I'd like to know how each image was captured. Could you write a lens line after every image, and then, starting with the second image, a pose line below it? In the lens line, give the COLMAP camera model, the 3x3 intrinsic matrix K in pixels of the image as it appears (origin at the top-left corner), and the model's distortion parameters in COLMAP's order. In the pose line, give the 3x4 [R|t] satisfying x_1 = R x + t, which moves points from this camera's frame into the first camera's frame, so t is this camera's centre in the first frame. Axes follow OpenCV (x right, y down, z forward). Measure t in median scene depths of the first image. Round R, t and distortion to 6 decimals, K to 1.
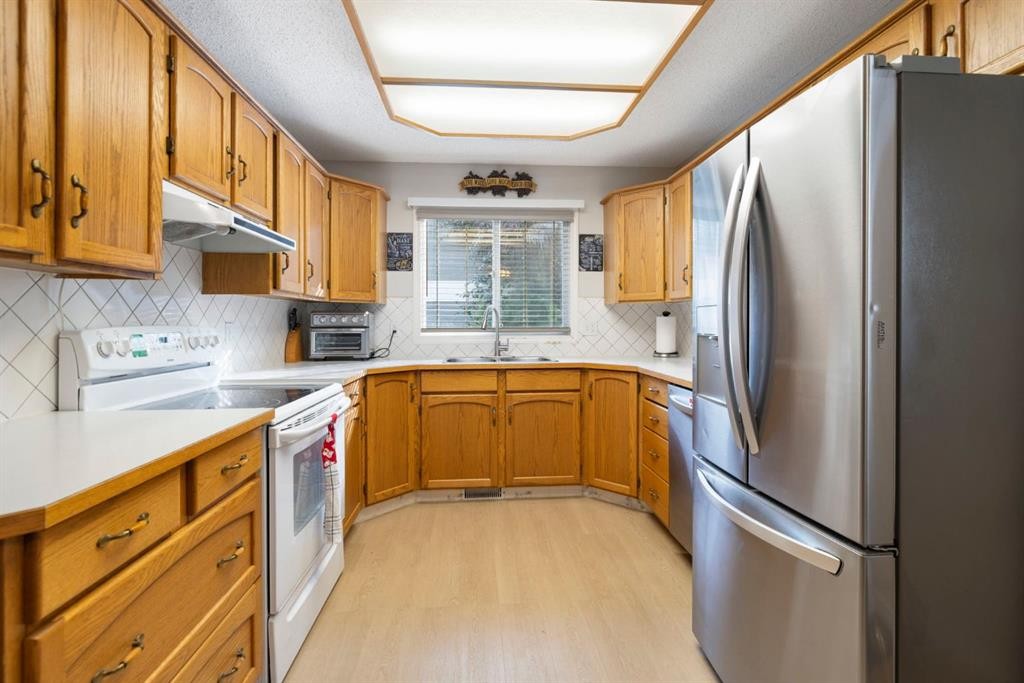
lens RADIAL K [[469.3, 0, 512.8], [0, 469.3, 326.1], [0, 0, 1]] dist [-0.016407, 0.008118]
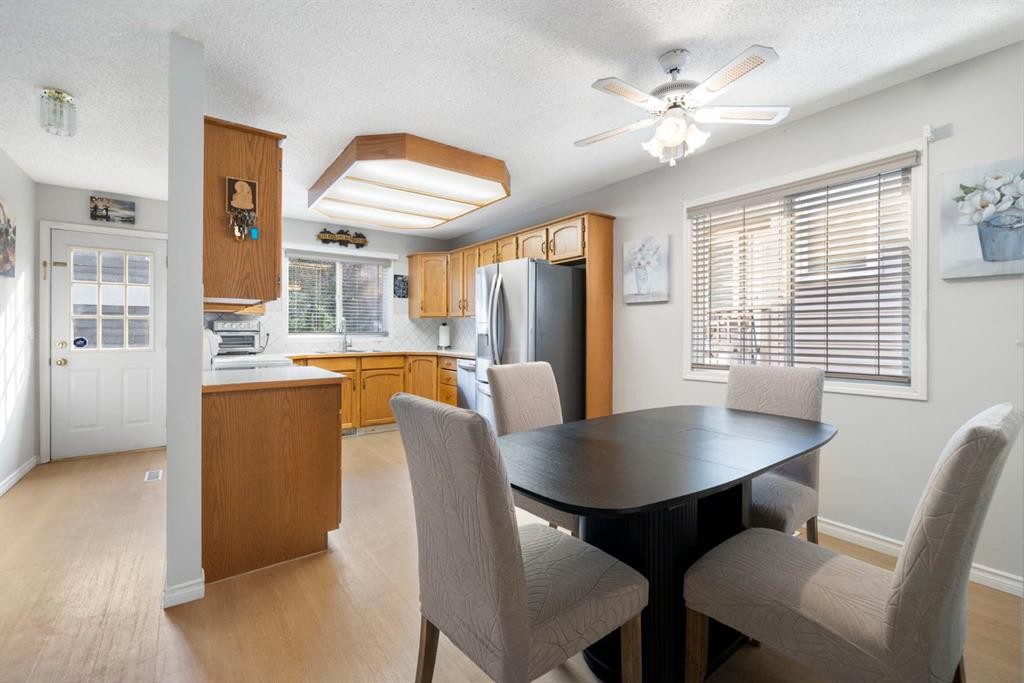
lens RADIAL K [[441.4, 0, 508.9], [0, 441.4, 330.5], [0, 0, 1]] dist [-0.001613, -0.000182]
pose [[0.846470, 0.005291, 0.532410, -0.345460], [-0.002317, 0.999978, -0.006254, 0.006455], [-0.532431, 0.004061, 0.846464, -0.523008]]
